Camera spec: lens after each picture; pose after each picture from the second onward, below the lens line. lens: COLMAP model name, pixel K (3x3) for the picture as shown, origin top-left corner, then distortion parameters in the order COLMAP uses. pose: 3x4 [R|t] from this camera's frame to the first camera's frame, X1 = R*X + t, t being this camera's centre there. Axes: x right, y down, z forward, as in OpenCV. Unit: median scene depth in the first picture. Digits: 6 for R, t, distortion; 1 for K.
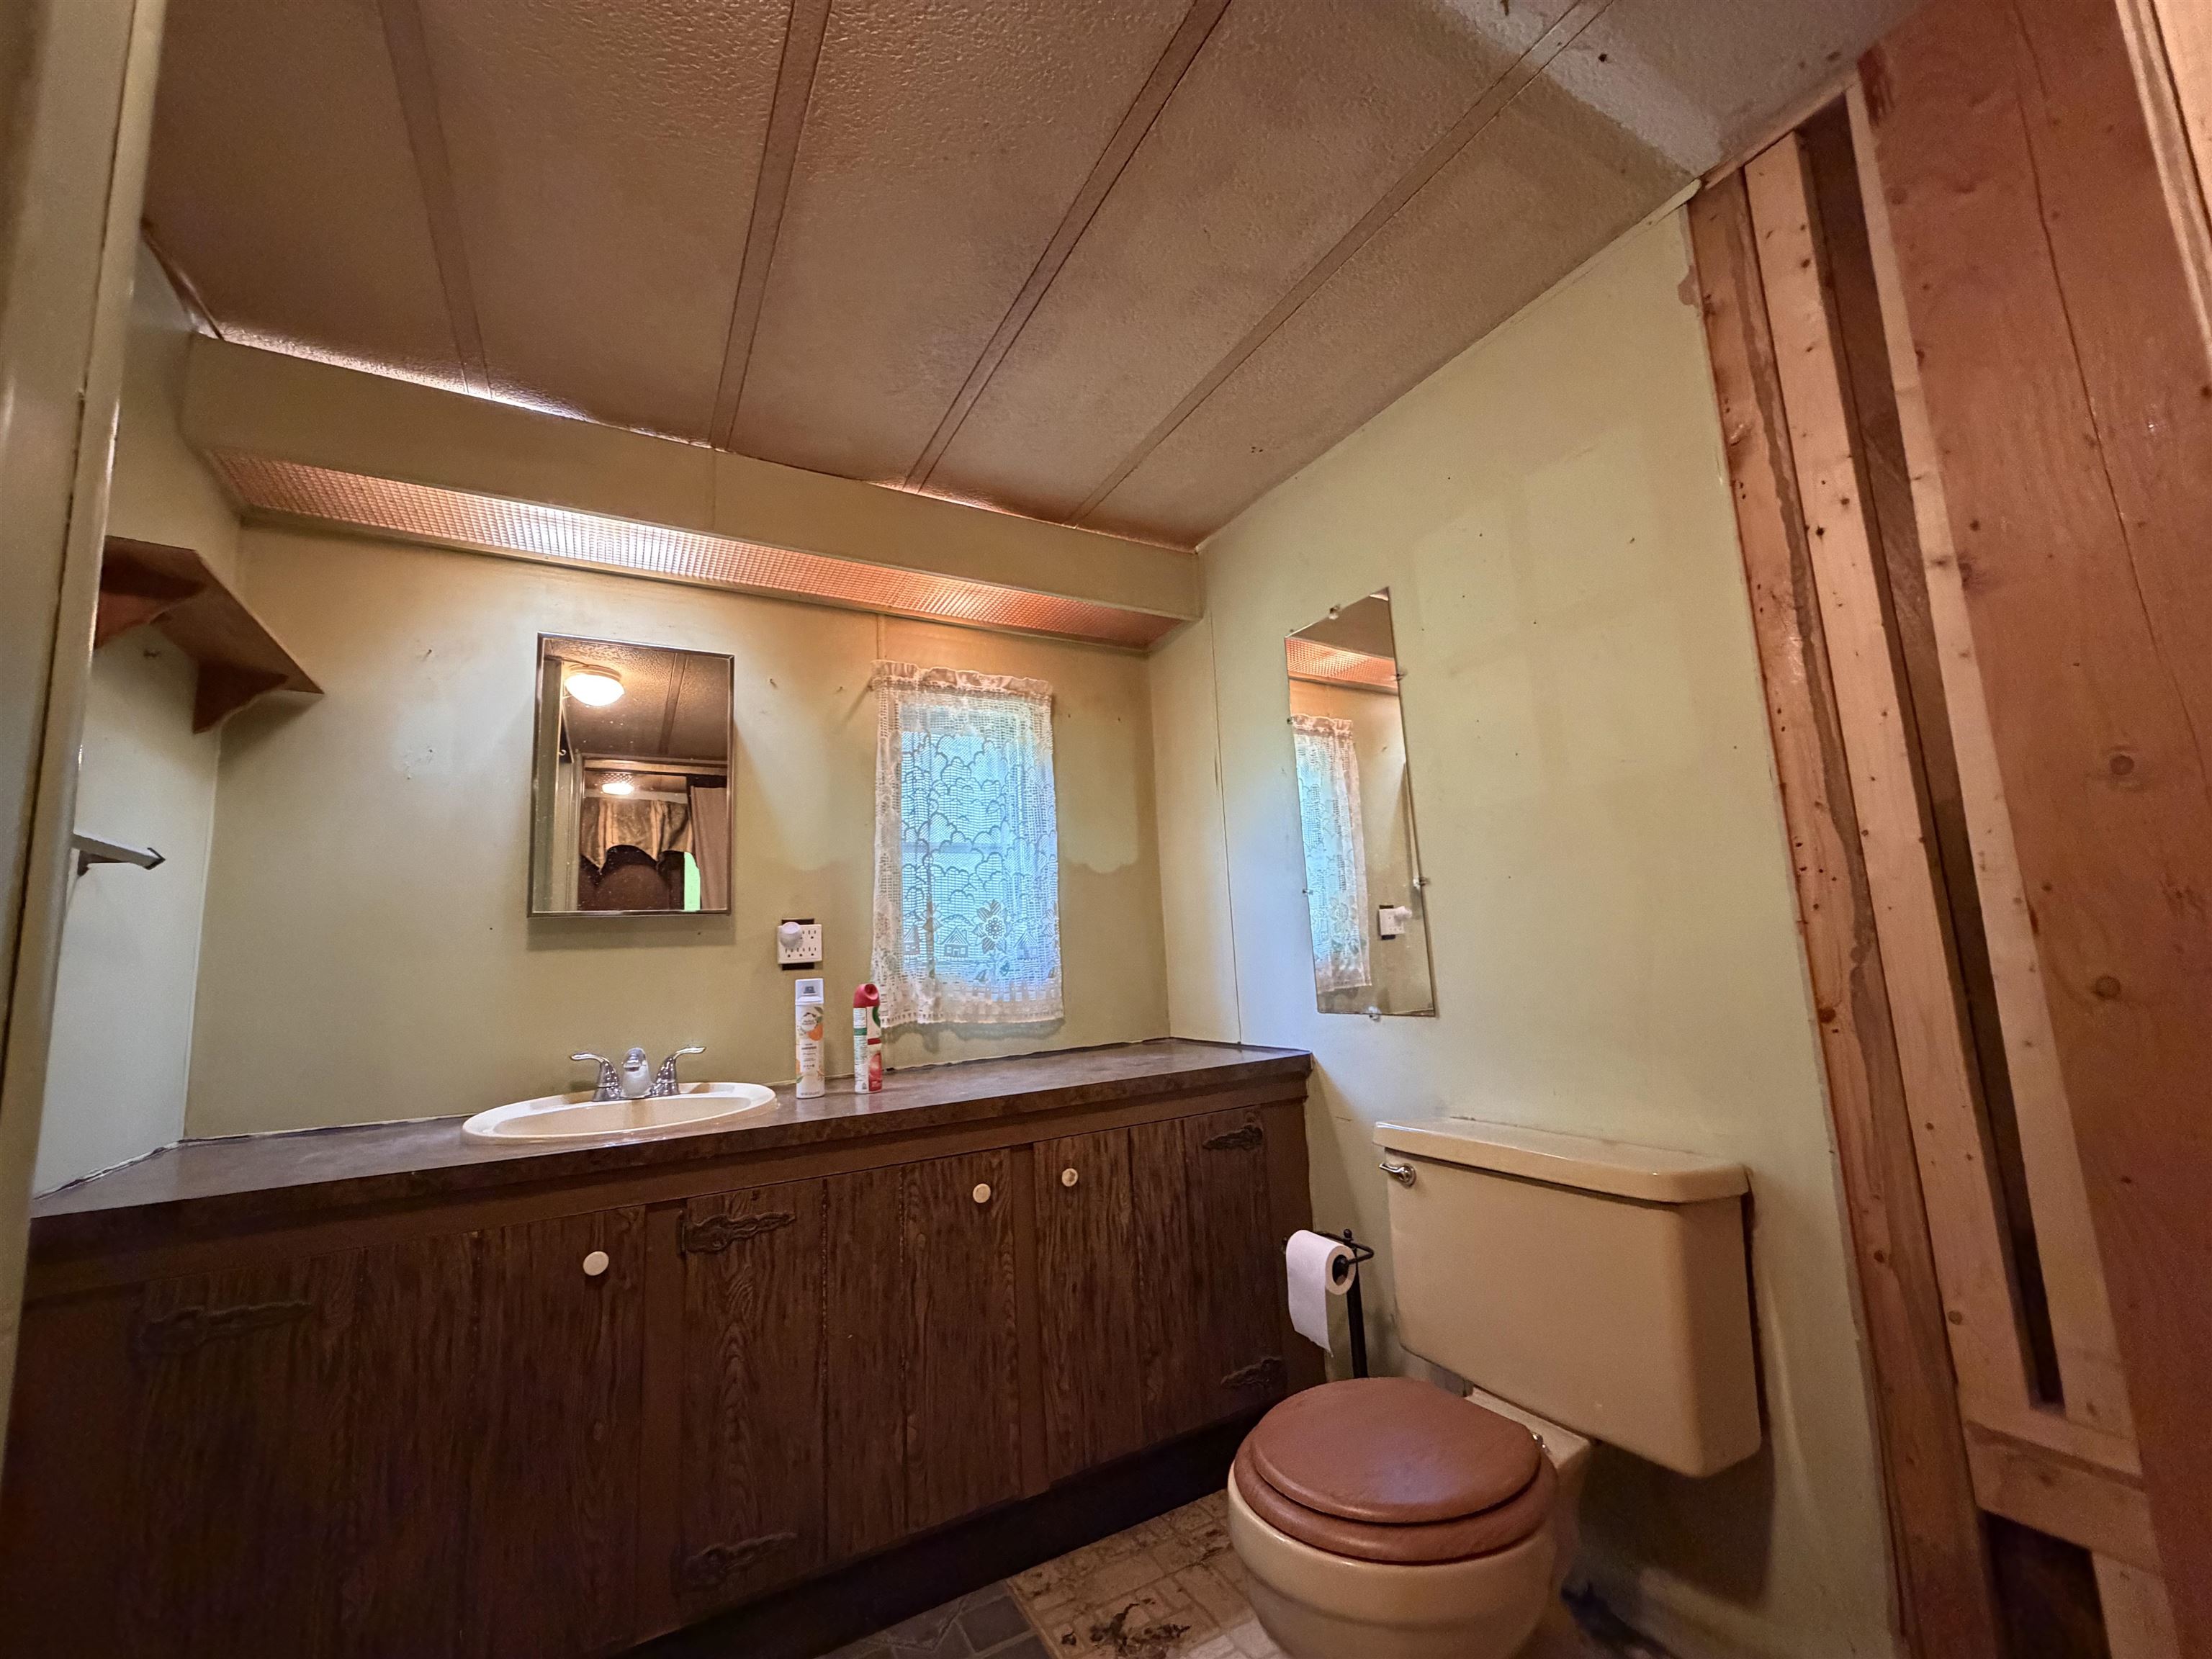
lens RADIAL K [[874.6, 0, 1087.1], [0, 874.6, 828.8], [0, 0, 1]] dist [0.001604, -0.000416]
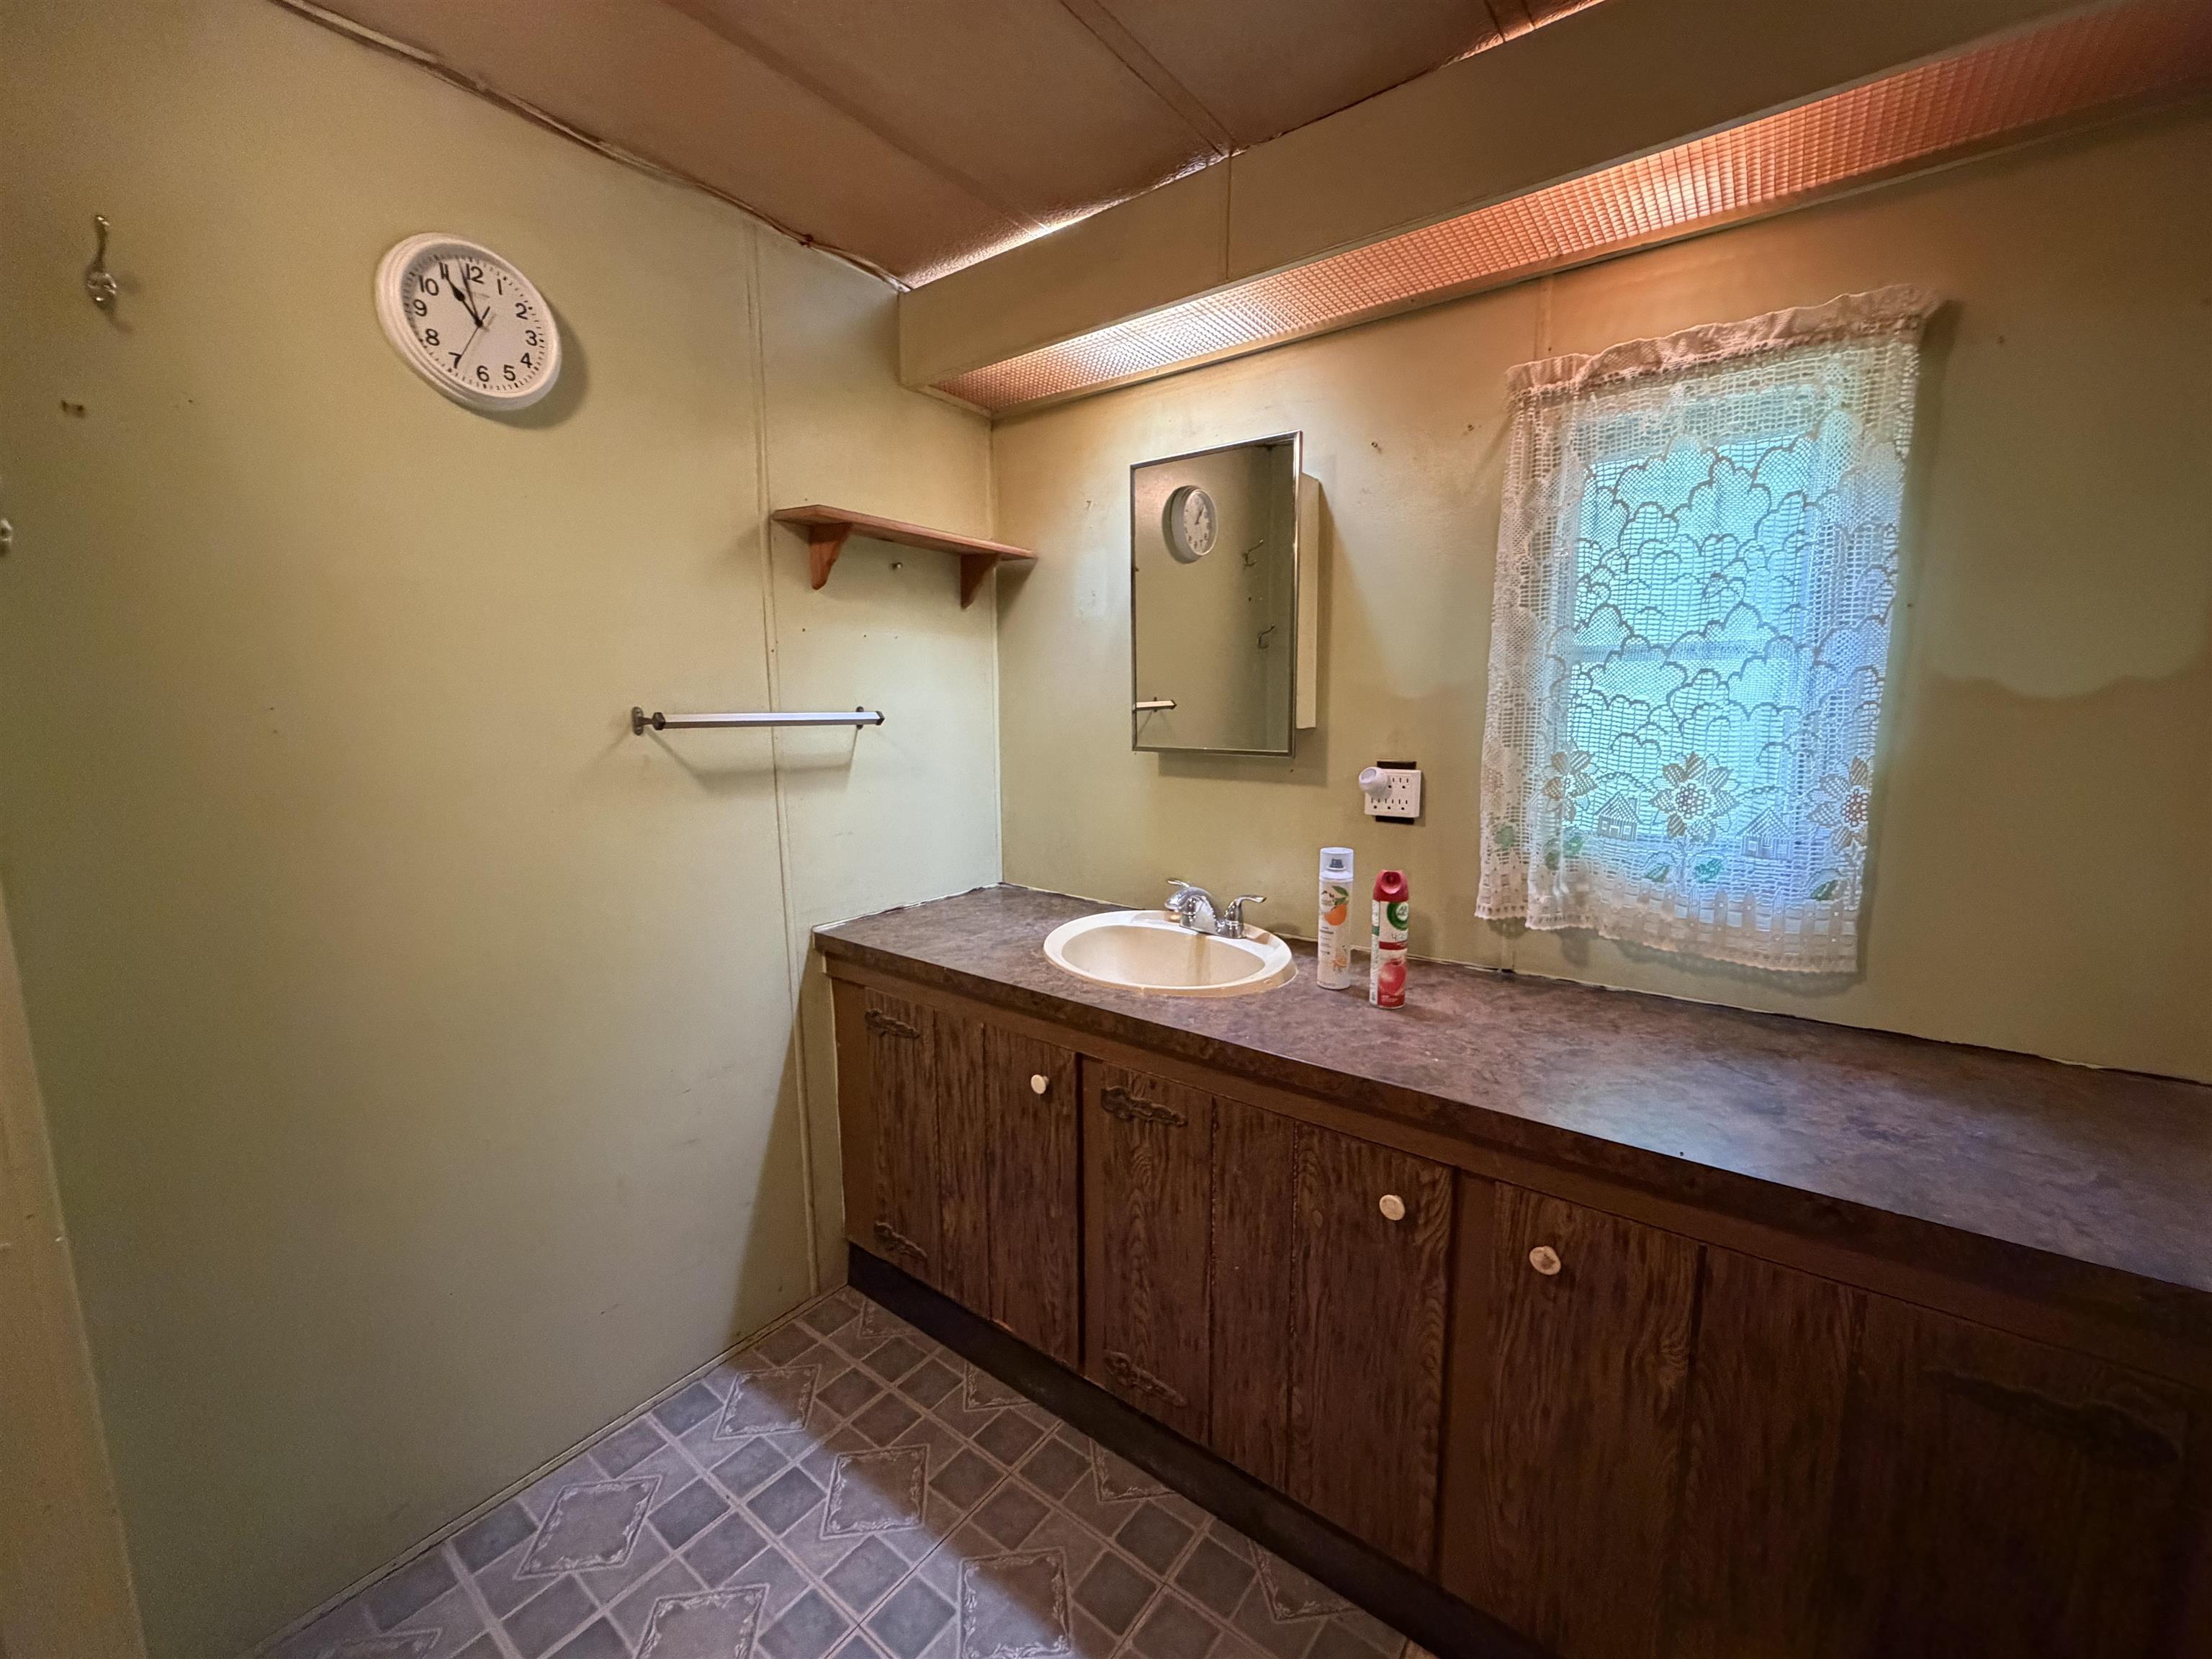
lens RADIAL K [[874.6, 0, 1096.5], [0, 874.6, 827.4], [0, 0, 1]] dist [0.001604, -0.000416]
pose [[0.410495, 0.174981, -0.894916, 0.311221], [0.117549, 0.963072, 0.242227, -0.070605], [0.904254, -0.204630, 0.374768, 0.493919]]
